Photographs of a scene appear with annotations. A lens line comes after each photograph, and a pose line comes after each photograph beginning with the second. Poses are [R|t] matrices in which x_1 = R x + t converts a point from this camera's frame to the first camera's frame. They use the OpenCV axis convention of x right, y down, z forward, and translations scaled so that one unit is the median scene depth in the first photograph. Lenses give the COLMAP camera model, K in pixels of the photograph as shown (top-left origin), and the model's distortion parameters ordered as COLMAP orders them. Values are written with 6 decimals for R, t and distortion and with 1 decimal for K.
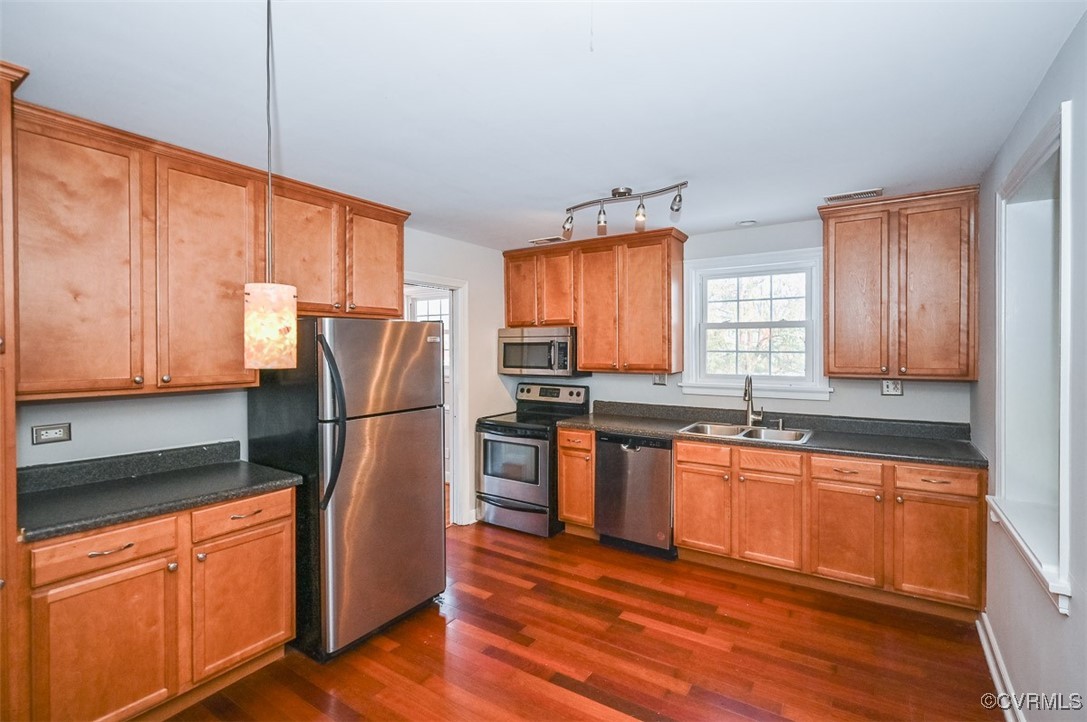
lens RADIAL K [[502.2, 0, 547.4], [0, 502.2, 347.1], [0, 0, 1]] dist [-0.000201, 0.000000]
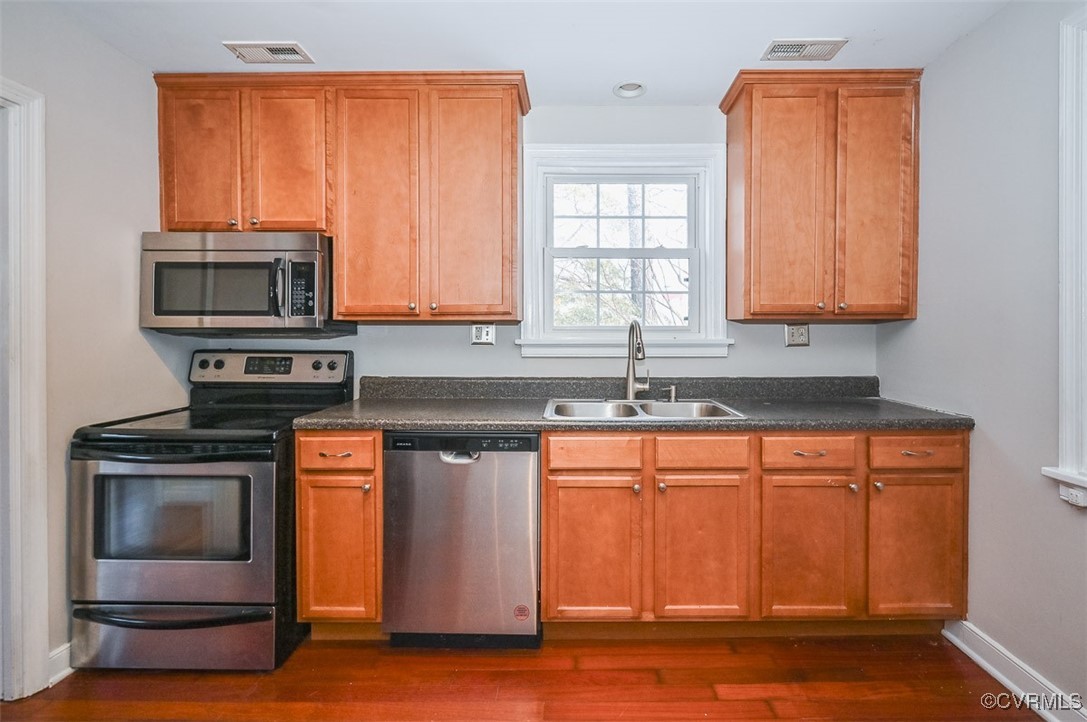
lens RADIAL K [[514.3, 0, 570.3], [0, 514.3, 335.3], [0, 0, 1]] dist [0.000193, -0.000486]
pose [[0.835247, 0.002627, 0.549868, -0.030181], [-0.003091, 0.999995, -0.000083, 0.063856], [-0.549866, -0.001631, 0.835251, 0.422981]]
